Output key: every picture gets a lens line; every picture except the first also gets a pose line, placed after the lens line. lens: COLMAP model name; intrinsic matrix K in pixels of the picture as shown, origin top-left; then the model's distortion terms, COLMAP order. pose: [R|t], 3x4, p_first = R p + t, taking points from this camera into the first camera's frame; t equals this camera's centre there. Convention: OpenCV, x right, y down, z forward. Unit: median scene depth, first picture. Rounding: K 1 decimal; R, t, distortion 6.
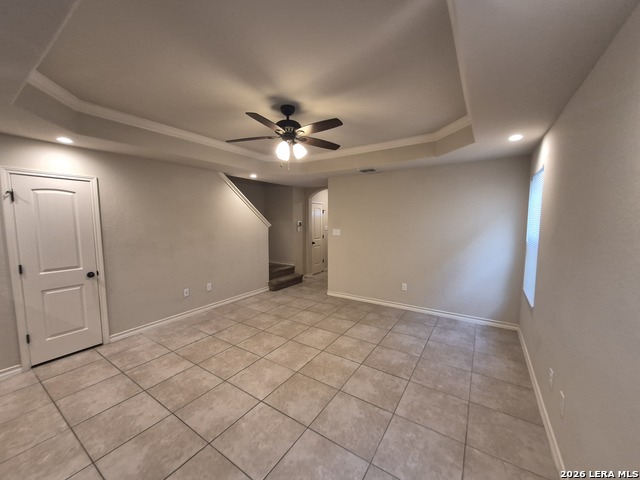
lens RADIAL K [[248.7, 0, 322.9], [0, 248.7, 241.7], [0, 0, 1]] dist [0.009637, -0.001747]
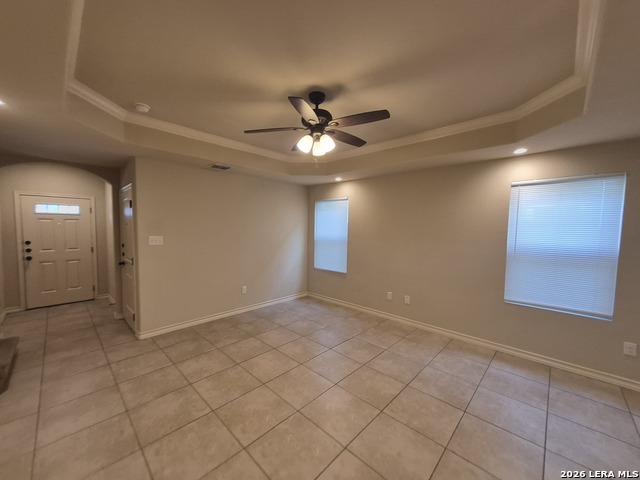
lens RADIAL K [[248.7, 0, 312.0], [0, 248.7, 240.9], [0, 0, 1]] dist [0.009637, -0.001747]
pose [[0.203294, -0.050435, 0.977818, -0.790280], [0.071945, 0.996742, 0.036453, -0.046457], [-0.976471, 0.062939, 0.206260, 0.666772]]
